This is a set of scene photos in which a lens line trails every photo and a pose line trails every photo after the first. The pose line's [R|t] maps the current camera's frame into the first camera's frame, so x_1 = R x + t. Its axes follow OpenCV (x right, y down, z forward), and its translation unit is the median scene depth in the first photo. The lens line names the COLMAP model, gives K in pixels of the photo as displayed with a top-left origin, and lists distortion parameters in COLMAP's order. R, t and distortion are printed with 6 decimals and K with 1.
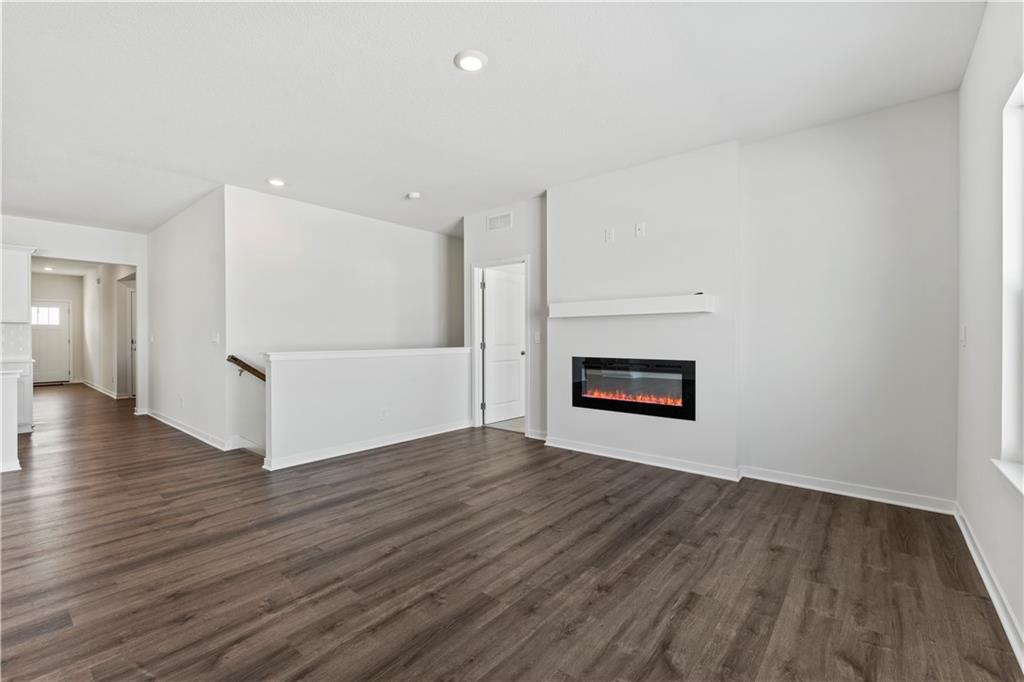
lens RADIAL K [[441.2, 0, 513.5], [0, 441.2, 339.5], [0, 0, 1]] dist [0.003187, -0.000129]
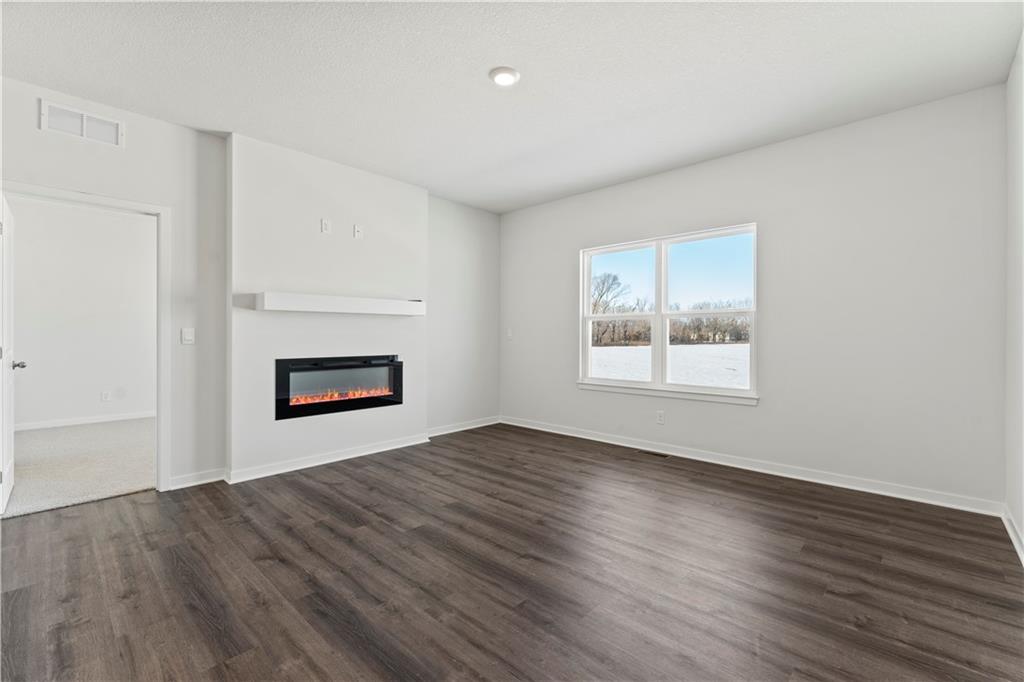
lens RADIAL K [[441.2, 0, 513.3], [0, 441.2, 338.1], [0, 0, 1]] dist [0.003187, -0.000129]
pose [[0.059418, -0.005868, 0.998216, -0.833490], [0.005575, 0.999969, 0.005546, -0.002910], [-0.998218, 0.005235, 0.059449, 0.657063]]
